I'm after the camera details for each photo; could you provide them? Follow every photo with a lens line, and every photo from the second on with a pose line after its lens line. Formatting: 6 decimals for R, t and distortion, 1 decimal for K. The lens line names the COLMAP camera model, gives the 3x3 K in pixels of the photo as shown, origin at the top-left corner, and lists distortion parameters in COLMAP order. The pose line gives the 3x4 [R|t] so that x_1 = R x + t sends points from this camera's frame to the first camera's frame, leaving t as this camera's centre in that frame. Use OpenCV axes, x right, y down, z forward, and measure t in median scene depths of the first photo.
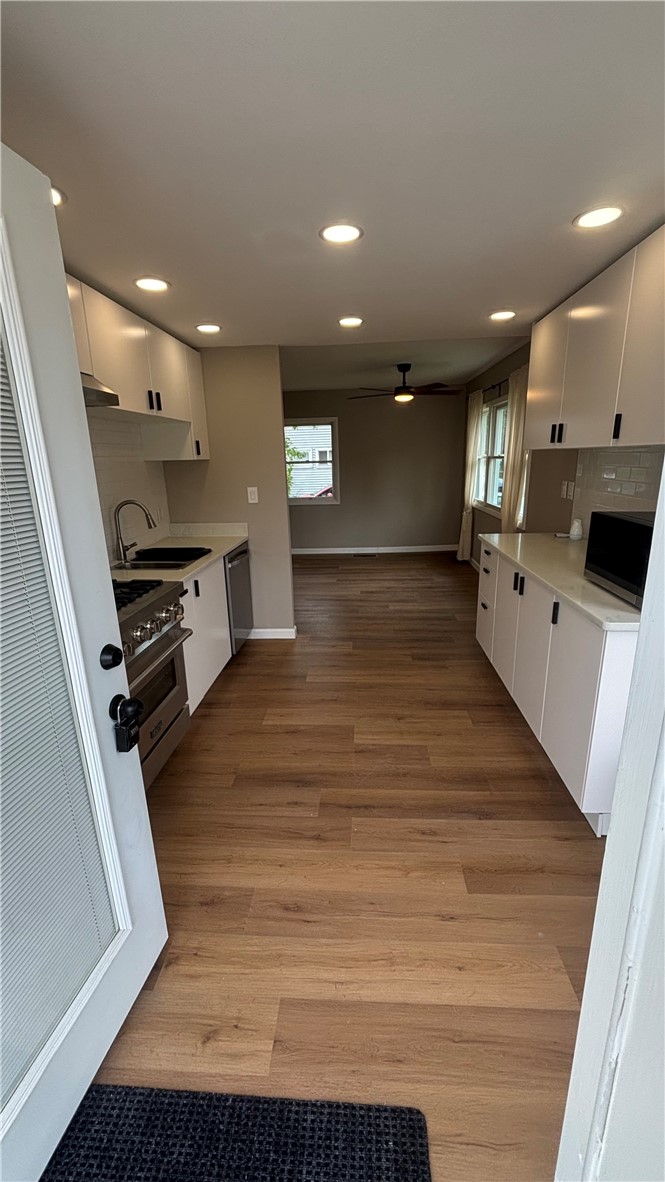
lens RADIAL K [[466.1, 0, 332.5], [0, 466.1, 591.0], [0, 0, 1]] dist [-0.016522, -0.000222]
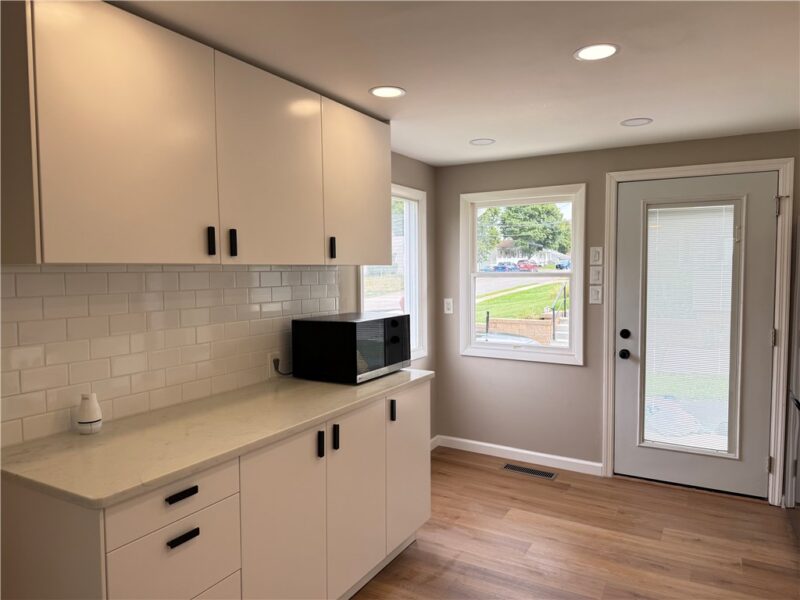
lens RADIAL K [[560.7, 0, 400.0], [0, 560.7, 300.0], [0, 0, 1]] dist [0.035165, -0.044433]
pose [[-0.898690, 0.004220, 0.438564, -0.078734], [0.144897, 0.946663, 0.287810, -0.404159], [-0.413957, 0.322199, -0.851368, 1.422722]]
